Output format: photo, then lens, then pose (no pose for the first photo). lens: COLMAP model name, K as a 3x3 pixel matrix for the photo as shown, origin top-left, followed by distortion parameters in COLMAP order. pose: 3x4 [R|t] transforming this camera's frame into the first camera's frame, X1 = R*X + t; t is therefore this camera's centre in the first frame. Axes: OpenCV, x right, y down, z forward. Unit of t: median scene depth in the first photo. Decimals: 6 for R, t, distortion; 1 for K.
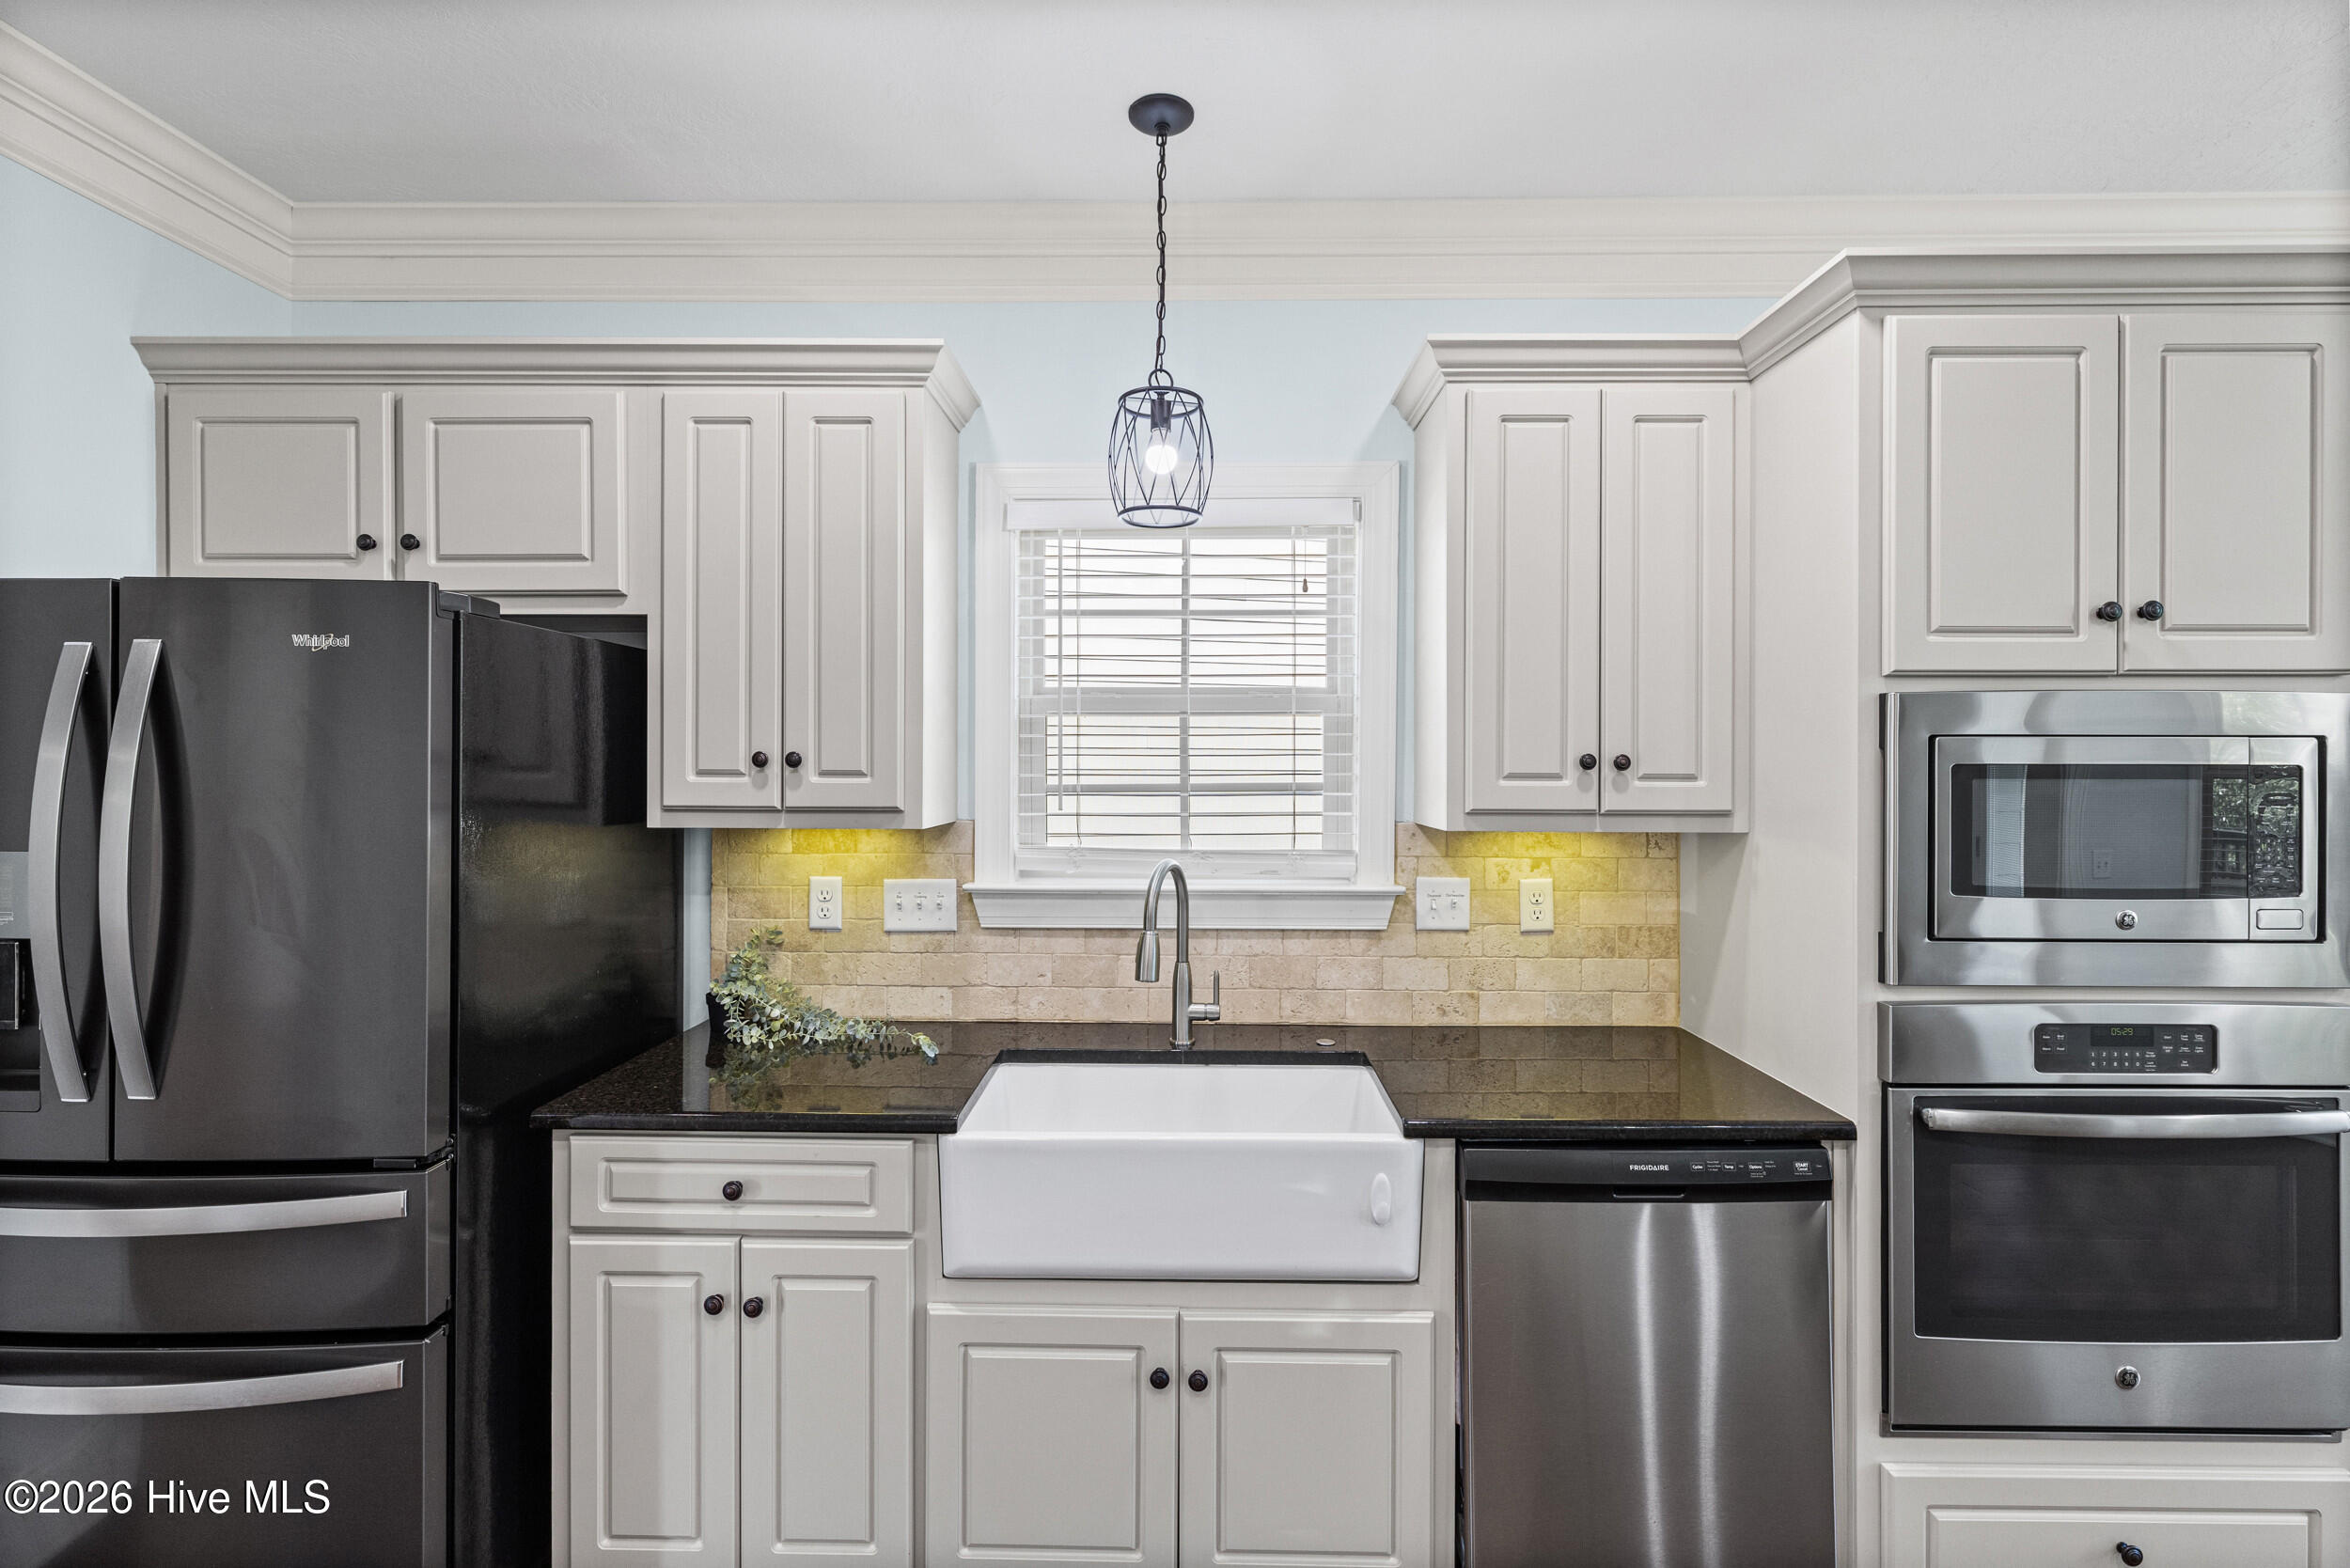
lens RADIAL K [[1062.7, 0, 1174.4], [0, 1062.7, 767.3], [0, 0, 1]] dist [0.003033, 0.000082]
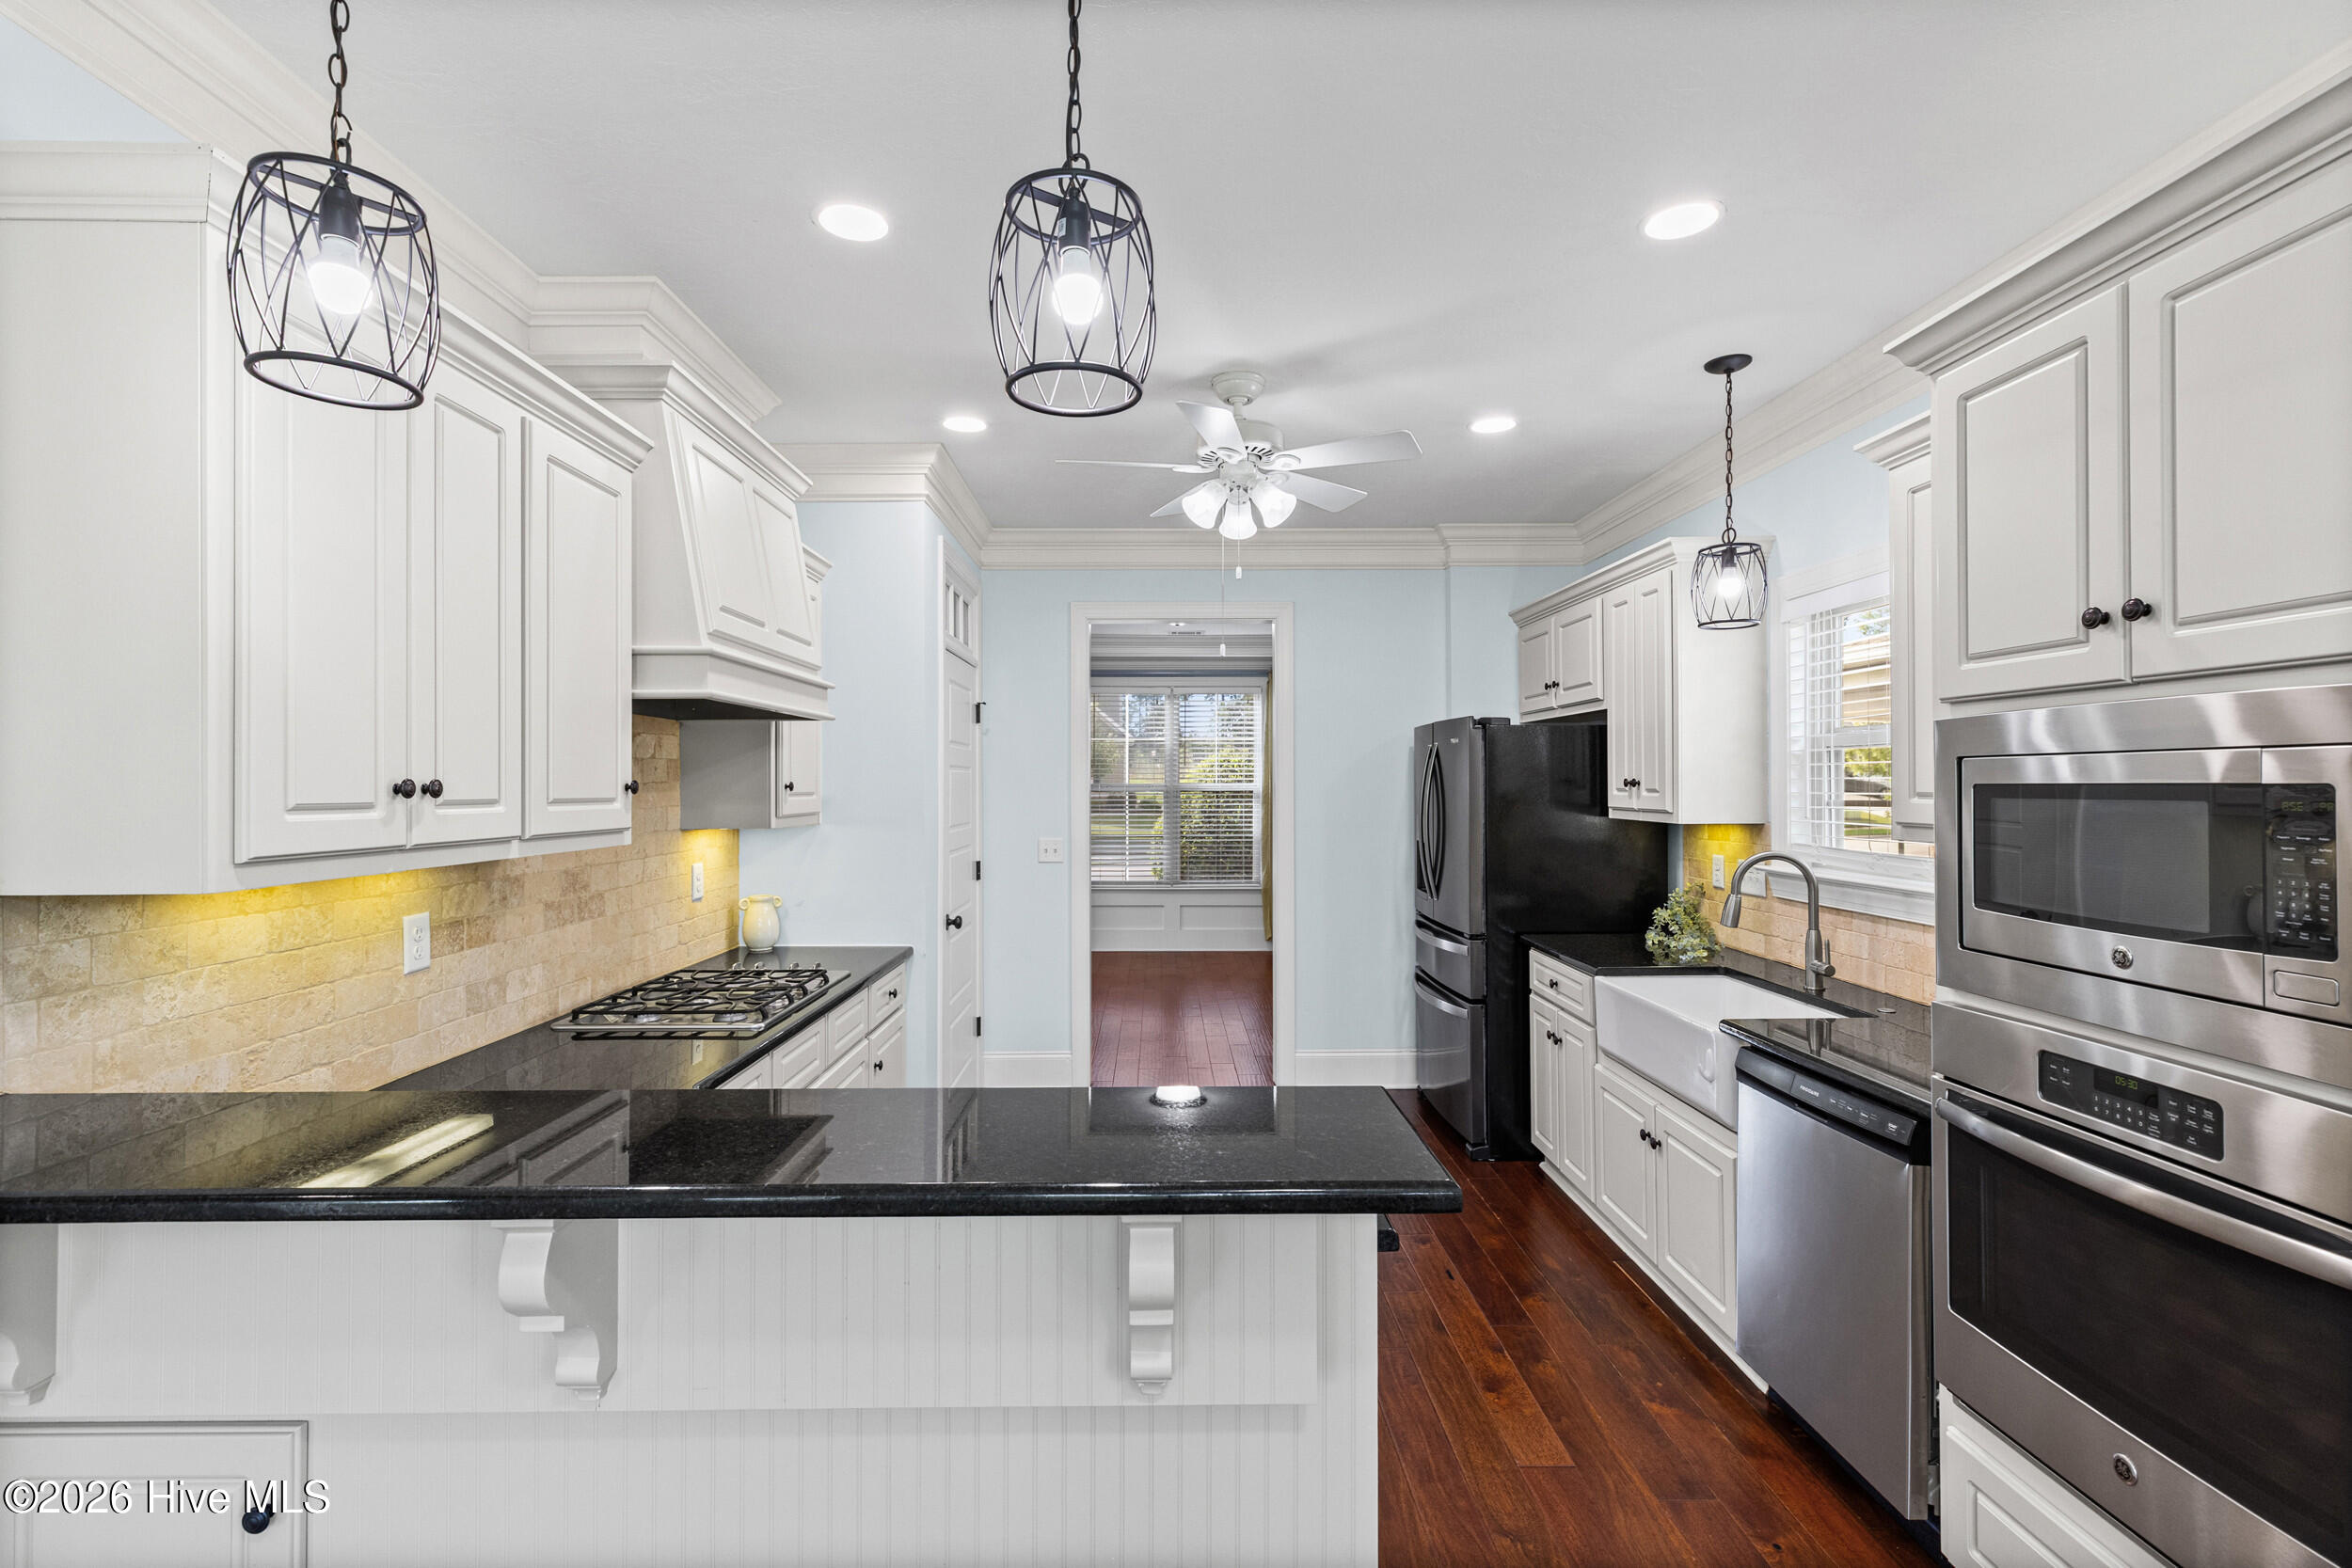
lens RADIAL K [[1063.5, 0, 1173.5], [0, 1063.5, 777.6], [0, 0, 1]] dist [0.003033, 0.000082]
pose [[0.031912, -0.008191, -0.999457, 1.755082], [-0.000056, 0.999966, -0.008197, -0.000118], [0.999491, 0.000317, 0.031910, 0.172545]]
